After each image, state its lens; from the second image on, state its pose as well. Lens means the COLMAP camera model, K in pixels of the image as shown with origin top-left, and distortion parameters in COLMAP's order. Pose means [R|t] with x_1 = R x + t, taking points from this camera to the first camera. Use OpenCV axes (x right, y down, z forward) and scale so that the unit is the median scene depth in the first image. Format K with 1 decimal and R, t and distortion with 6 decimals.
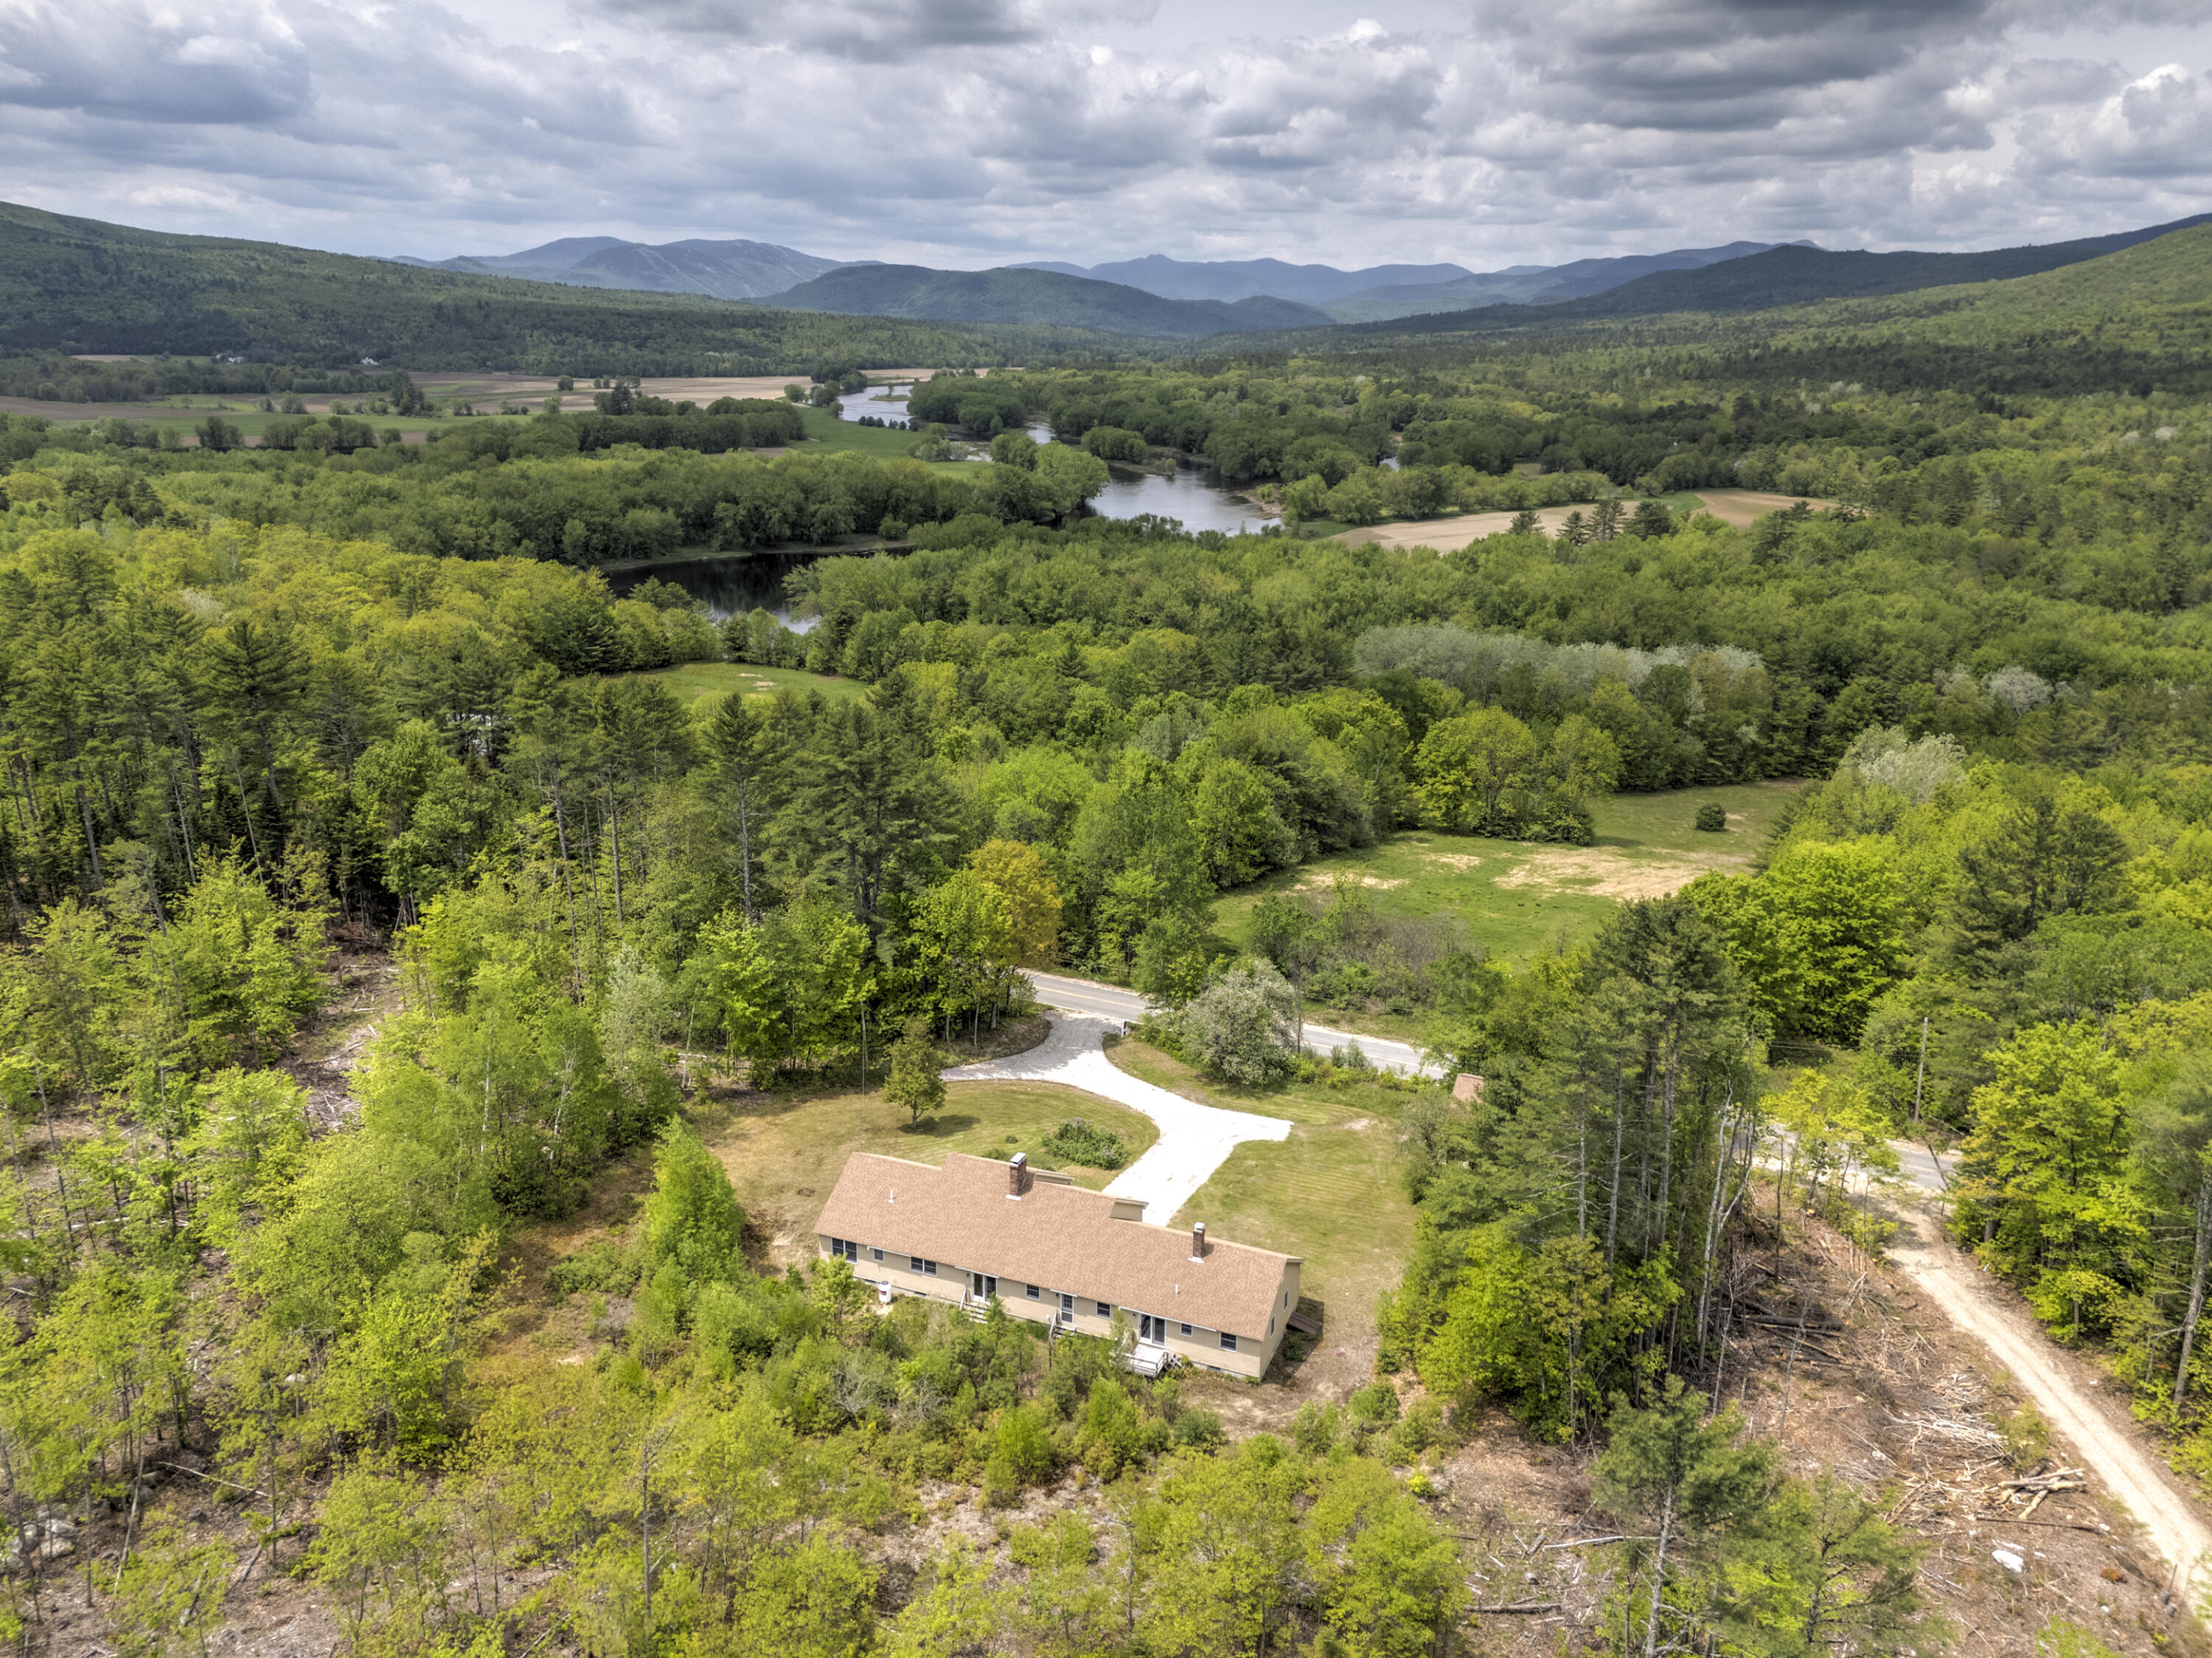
lens RADIAL K [[1628.3, 0, 1094.1], [0, 1628.3, 833.1], [0, 0, 1]] dist [0.072263, -0.061378]
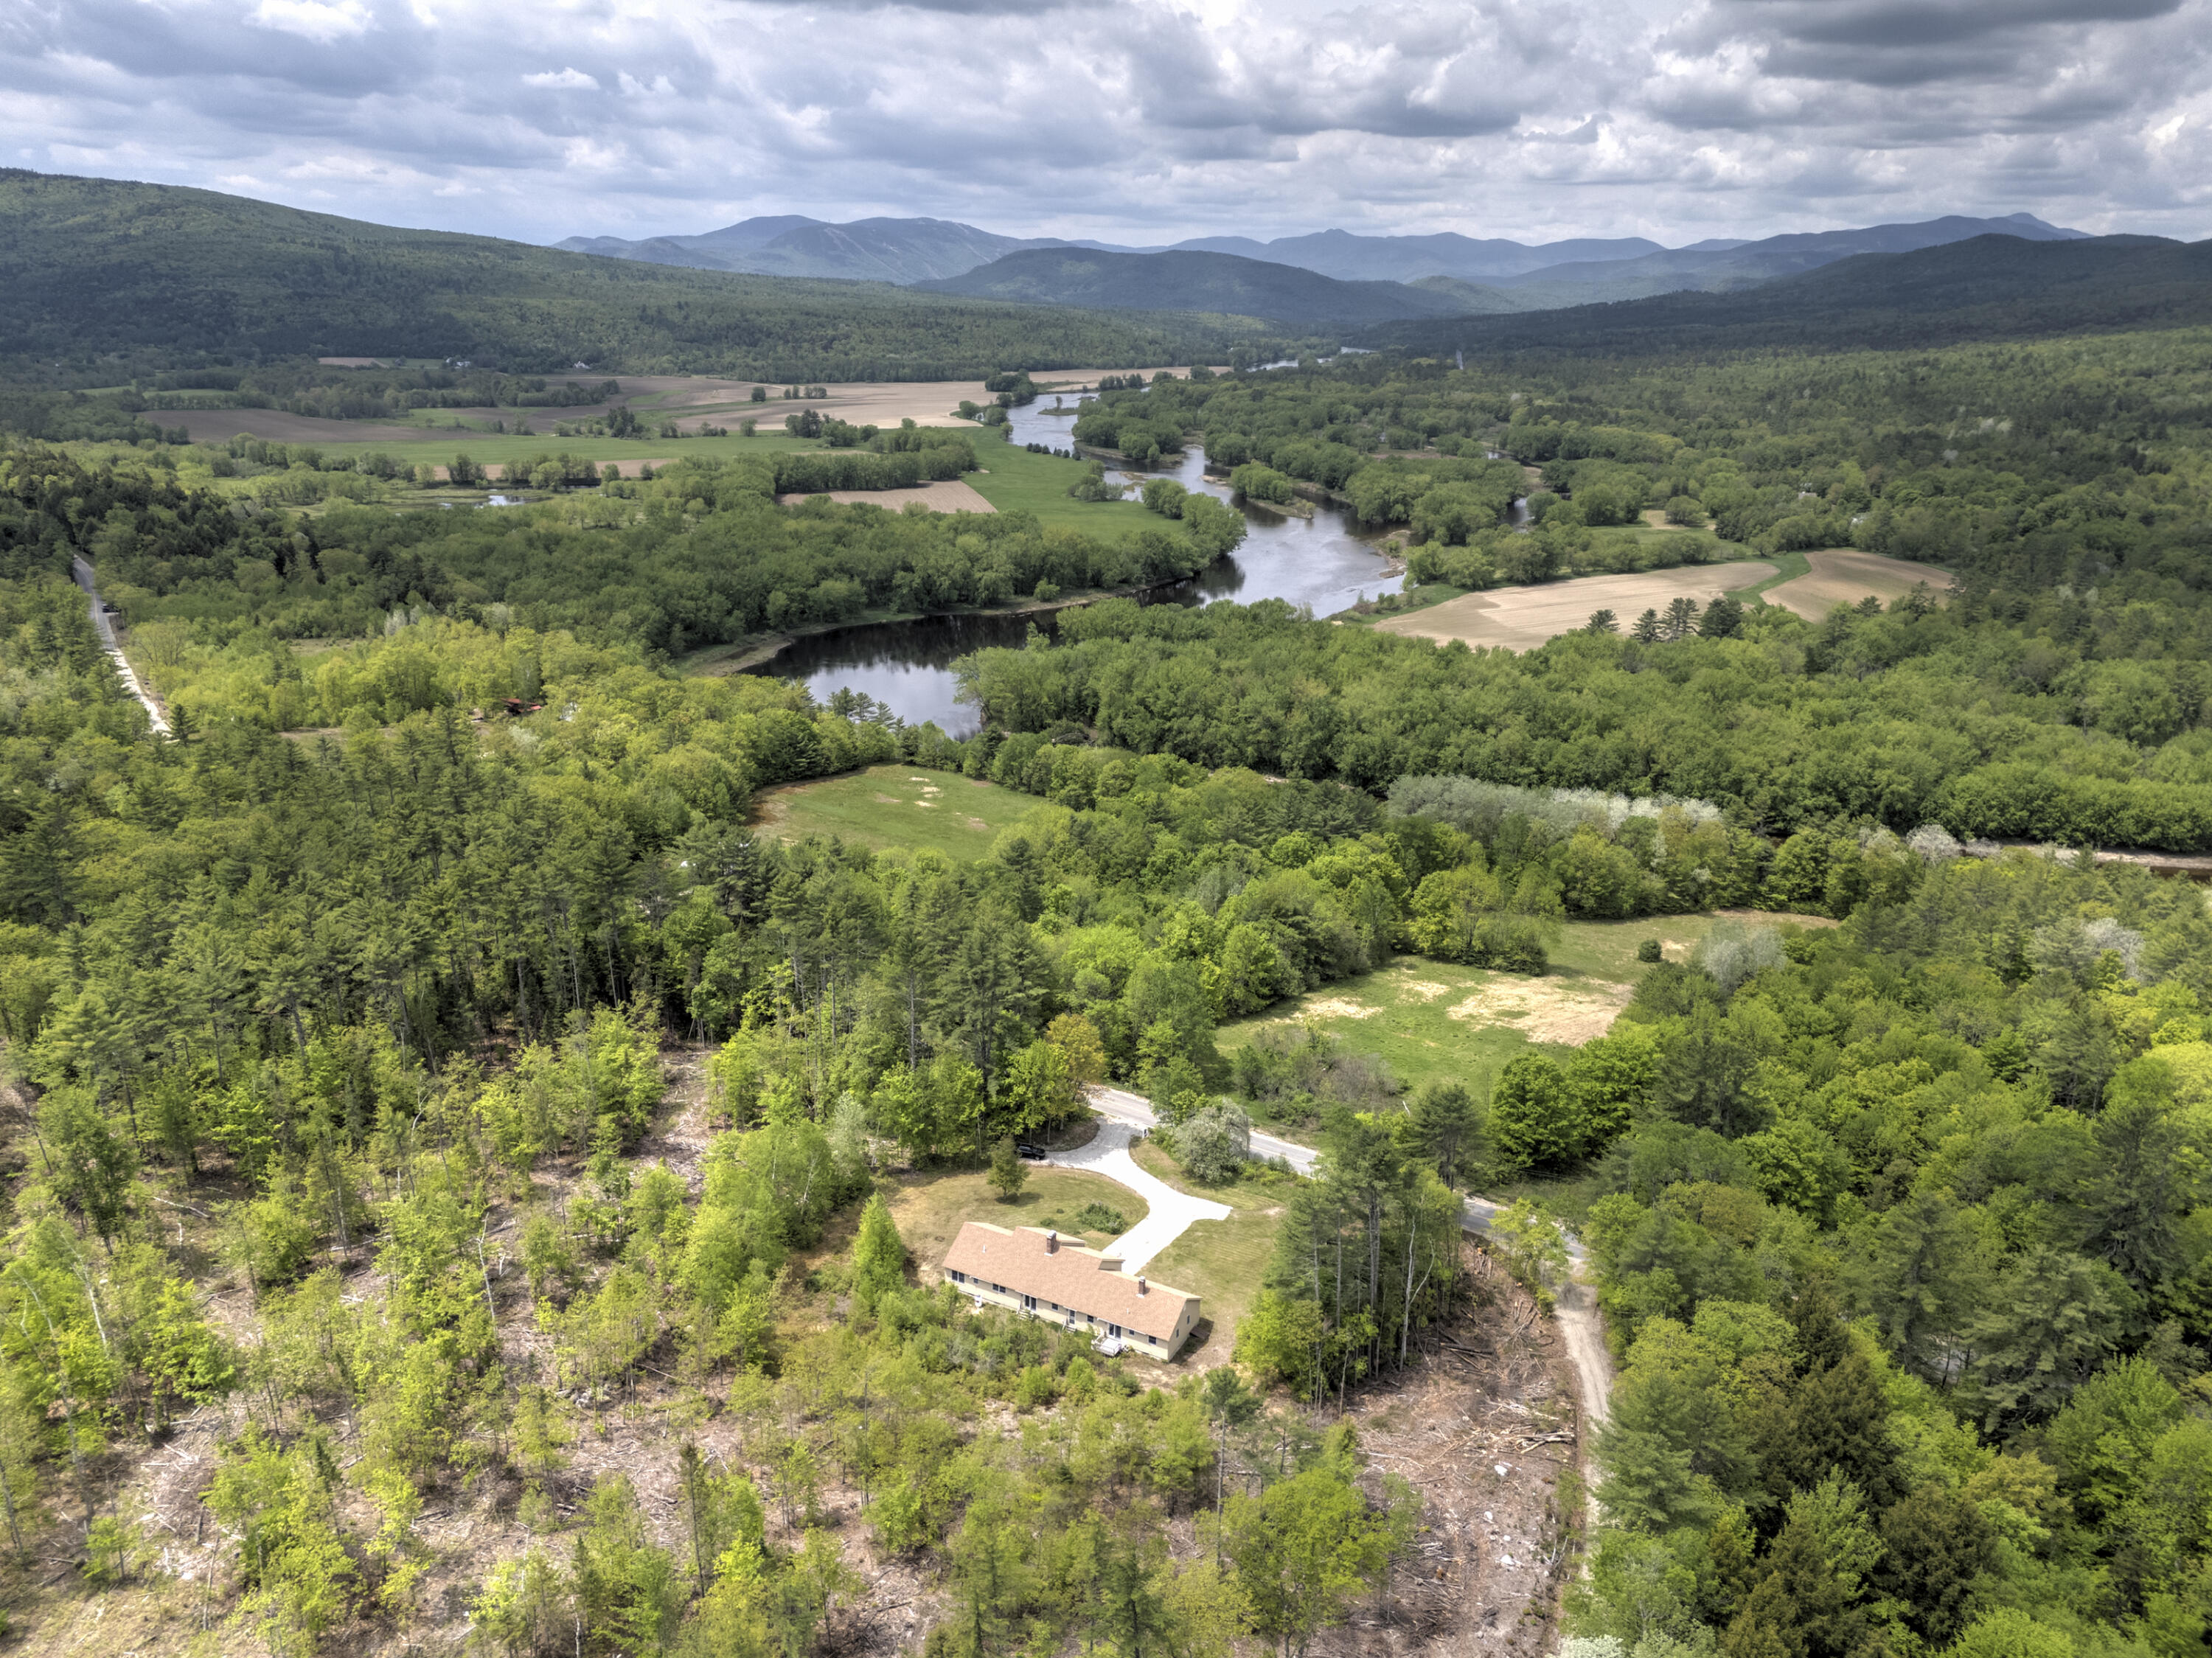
lens RADIAL K [[1628.3, 0, 1088.3], [0, 1628.3, 824.0], [0, 0, 1]] dist [0.072263, -0.061378]
pose [[0.994391, 0.032857, -0.100531, 0.056411], [-0.031594, 0.999401, 0.014131, -0.099136], [0.100935, -0.010875, 0.994834, -0.283075]]
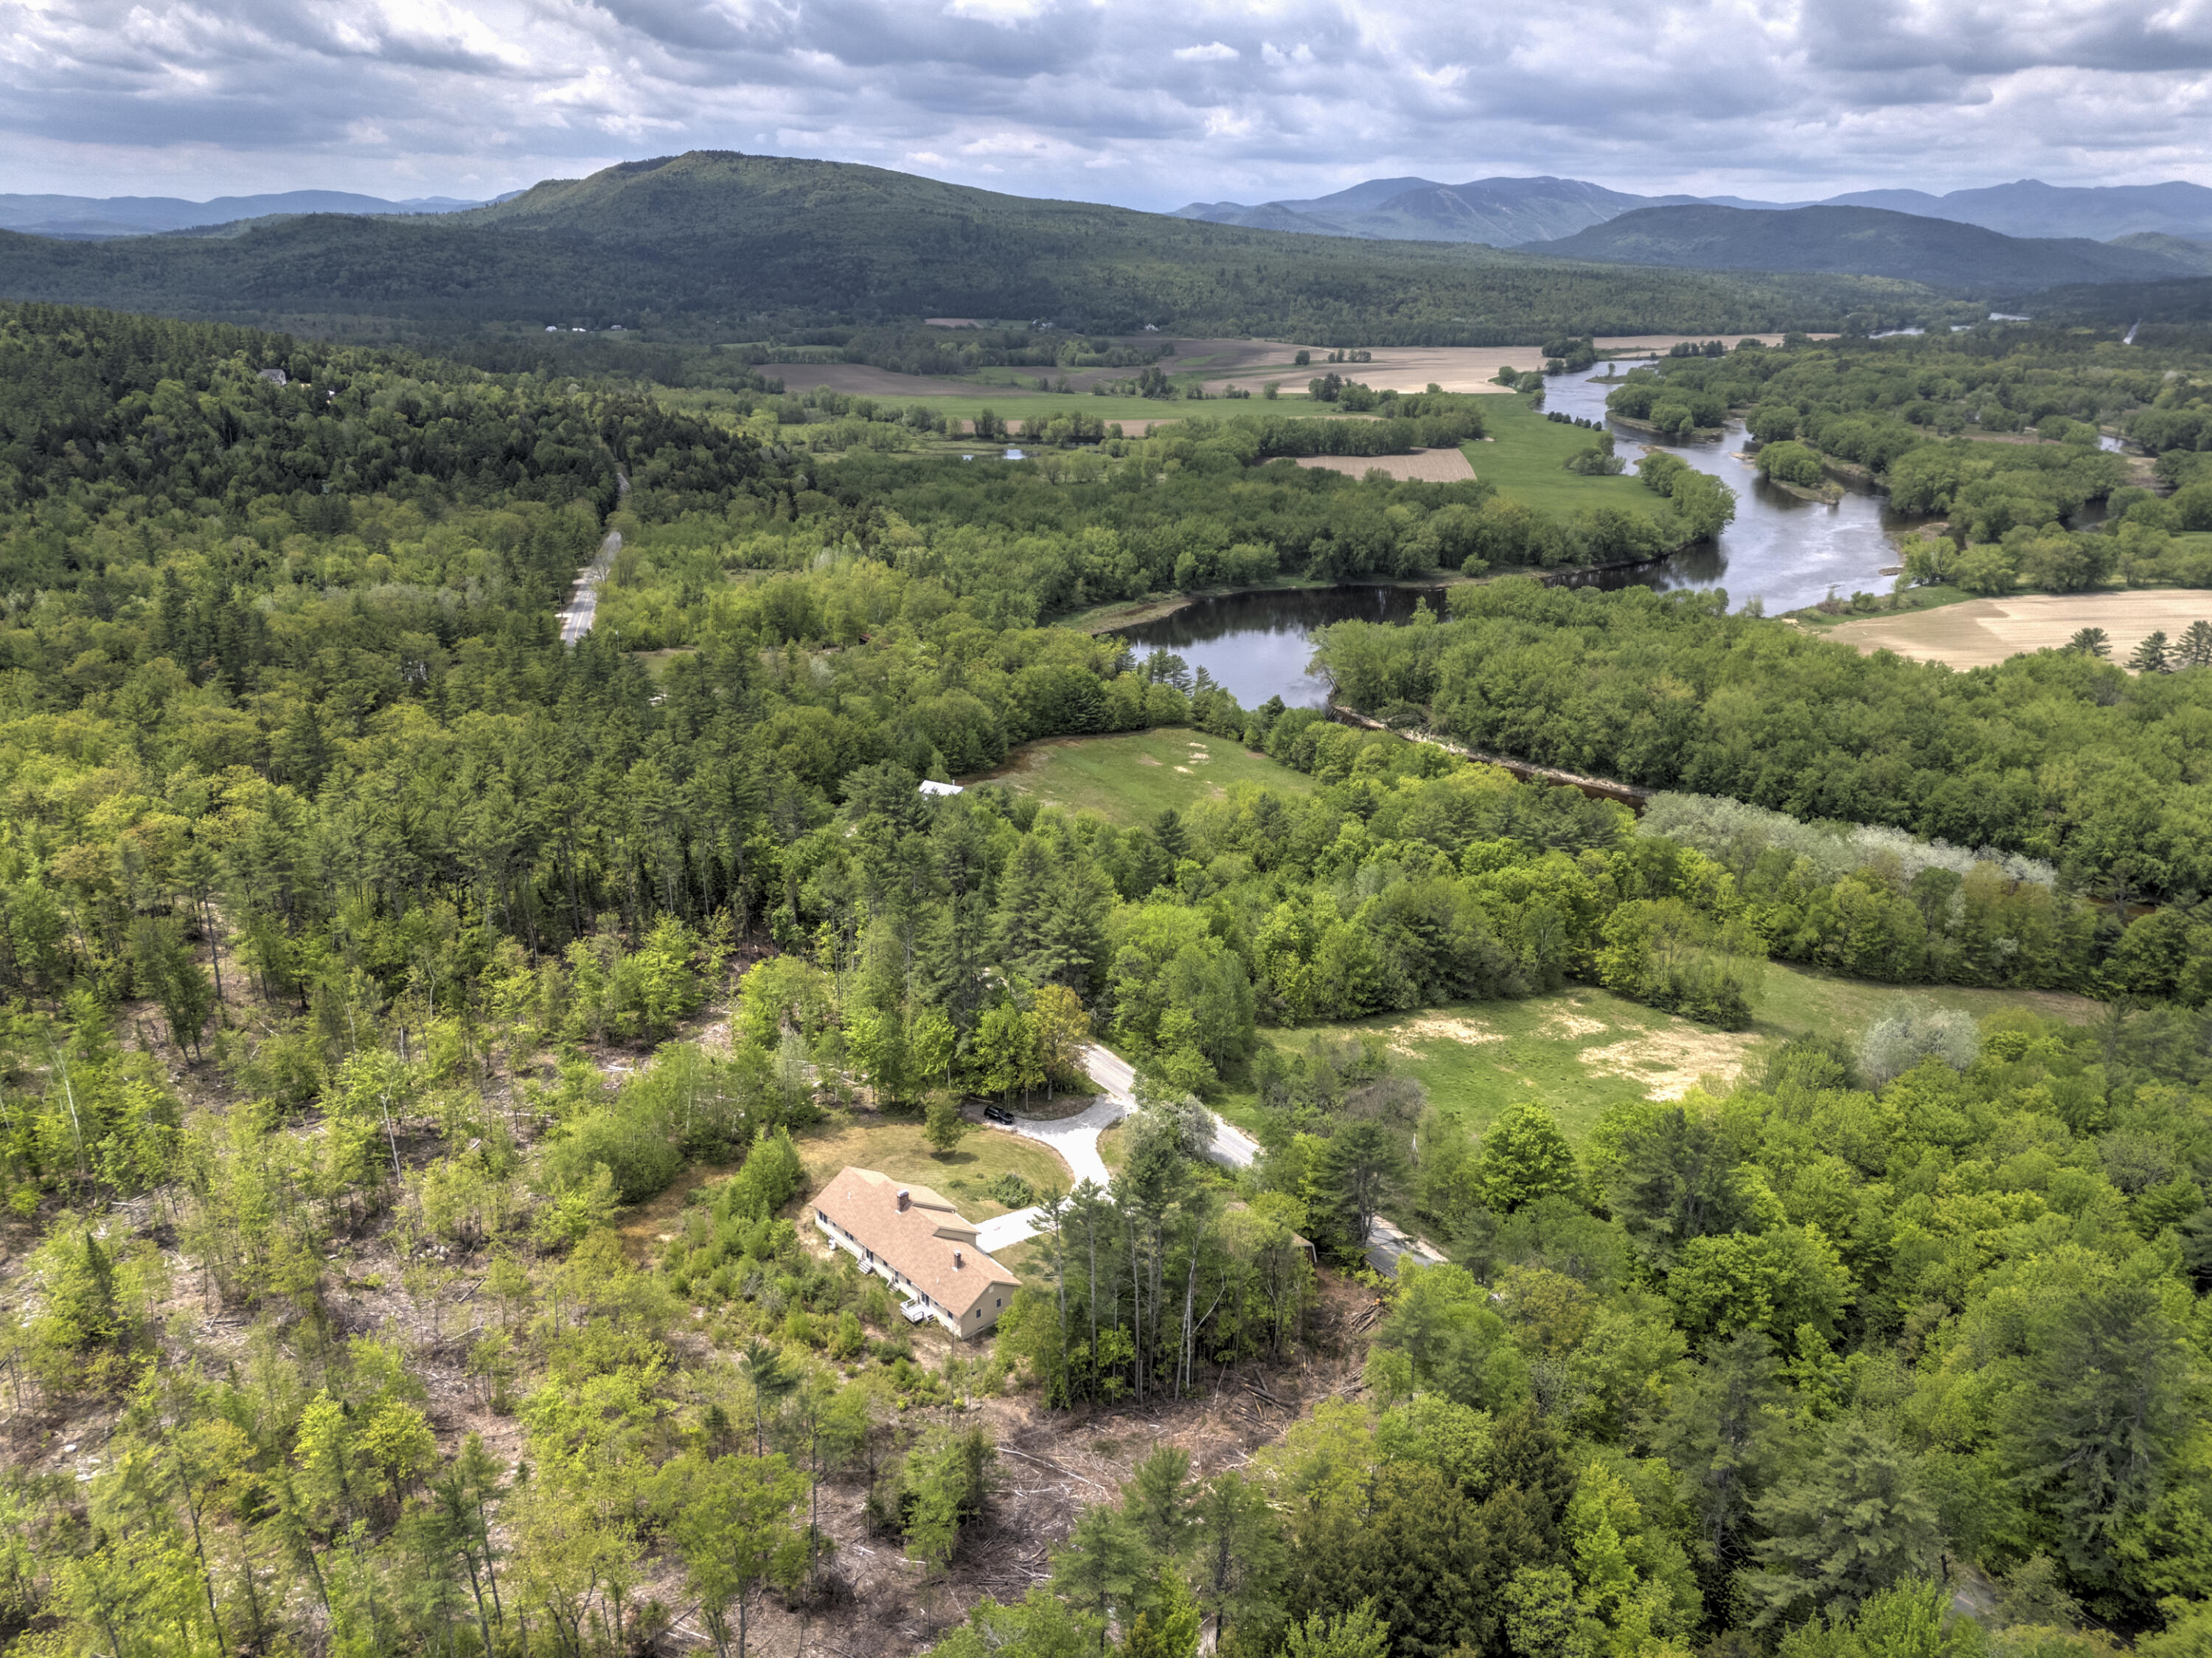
lens RADIAL K [[1628.3, 0, 1093.0], [0, 1628.3, 805.2], [0, 0, 1]] dist [0.072263, -0.061378]
pose [[0.897494, 0.142176, -0.417482, 0.293191], [-0.132850, 0.989798, 0.051485, -0.122865], [0.420543, 0.009255, 0.907226, -0.205240]]
